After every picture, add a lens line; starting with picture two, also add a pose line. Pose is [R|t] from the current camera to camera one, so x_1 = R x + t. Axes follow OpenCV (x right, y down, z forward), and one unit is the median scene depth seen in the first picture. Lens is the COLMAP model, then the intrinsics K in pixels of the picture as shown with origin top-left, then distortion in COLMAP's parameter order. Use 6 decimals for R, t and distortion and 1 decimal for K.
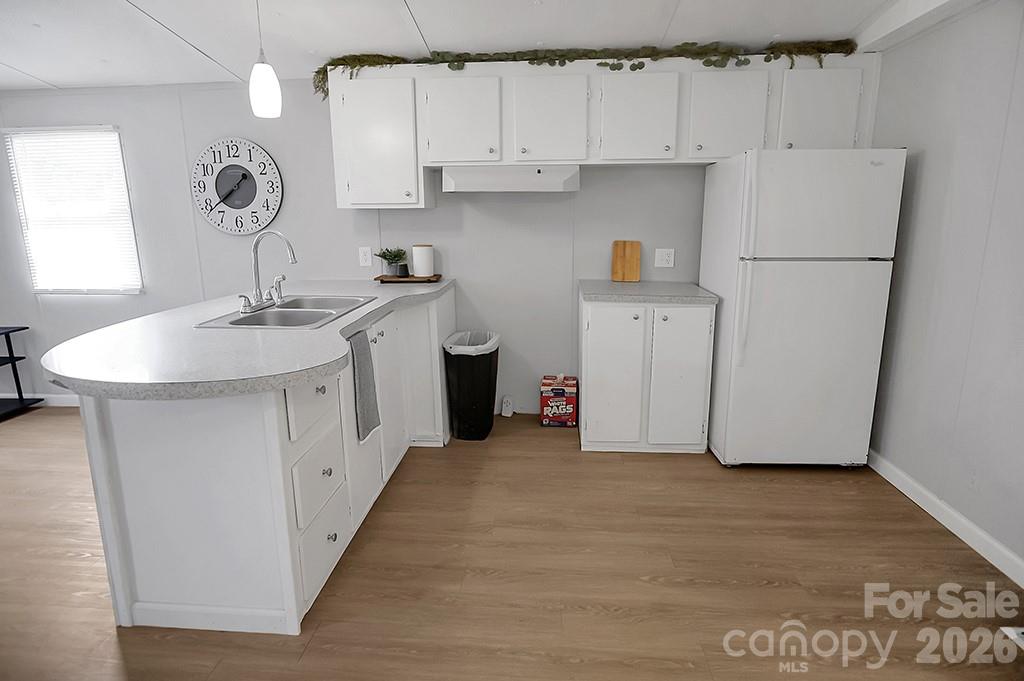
lens RADIAL K [[561.5, 0, 512.0], [0, 561.5, 340.5], [0, 0, 1]] dist [-0.024903, 0.001403]
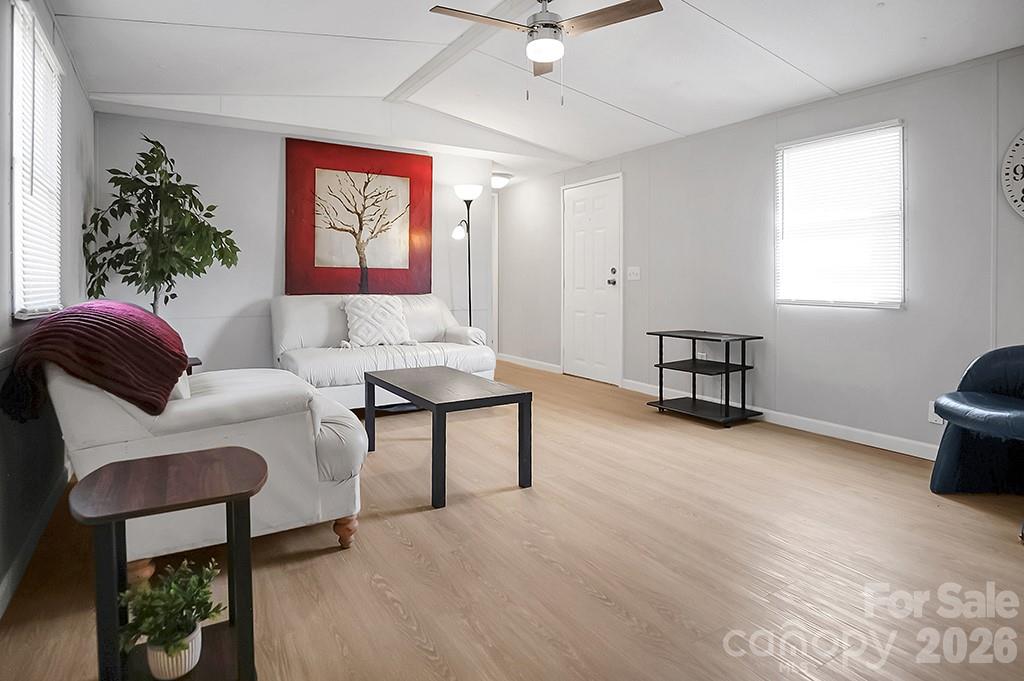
lens RADIAL K [[576.3, 0, 526.2], [0, 576.3, 287.0], [0, 0, 1]] dist [-0.024311, 0.000233]
pose [[0.596779, 0.020667, -0.802139, -0.342439], [-0.186469, 0.975873, -0.113587, 0.094201], [0.780438, 0.217361, 0.586234, 0.049439]]
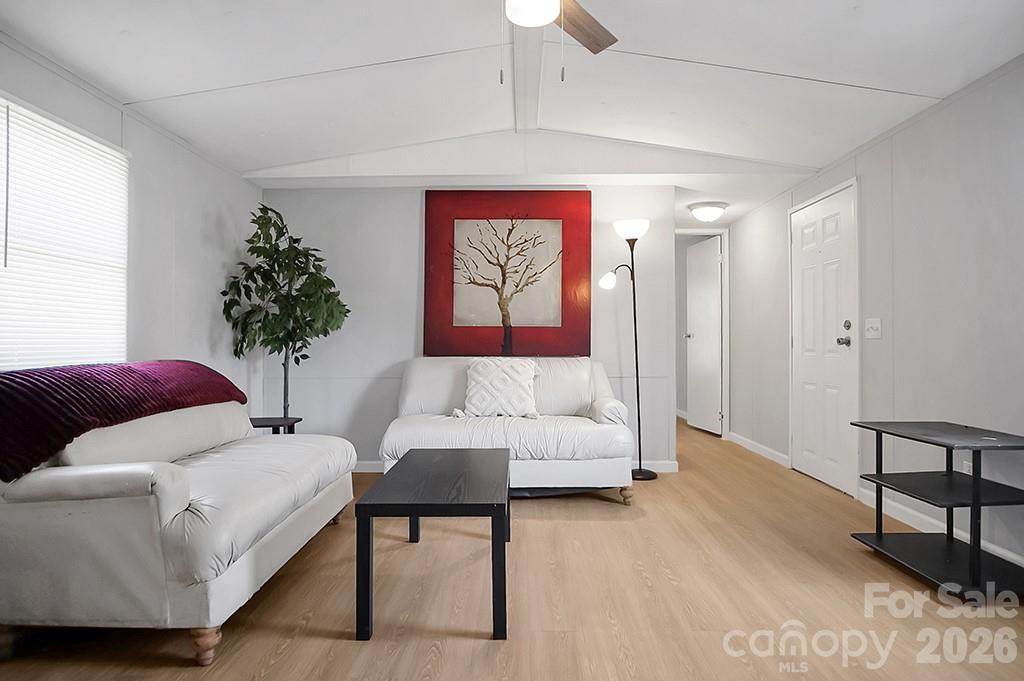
lens RADIAL K [[609.5, 0, 512.0], [0, 609.5, 340.5], [0, 0, 1]] dist [-0.026899, 0.000764]
pose [[0.065496, 0.012252, -0.997778, -0.394332], [-0.219547, 0.975599, -0.002431, -0.004972], [0.973401, 0.219218, 0.066588, 0.475726]]
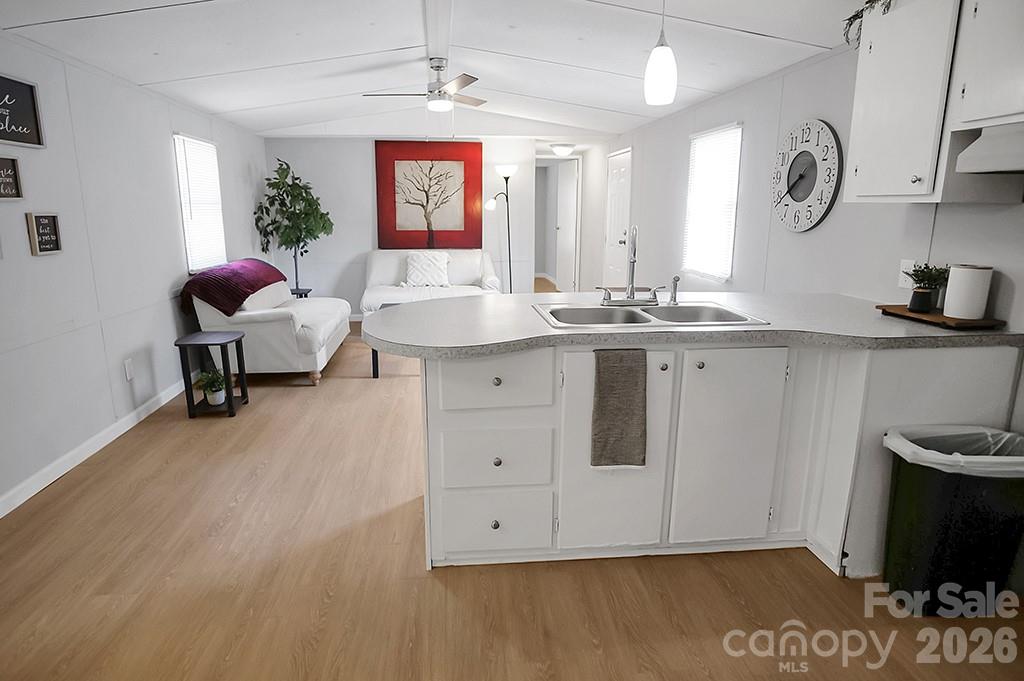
lens RADIAL K [[588.6, 0, 496.1], [0, 588.6, 342.5], [0, 0, 1]] dist [-0.023125, 0.000832]
pose [[0.169890, 0.228980, -0.958491, 0.360269], [-0.219553, 0.956979, 0.189703, -0.098307], [0.960695, 0.178211, 0.212854, 0.402524]]
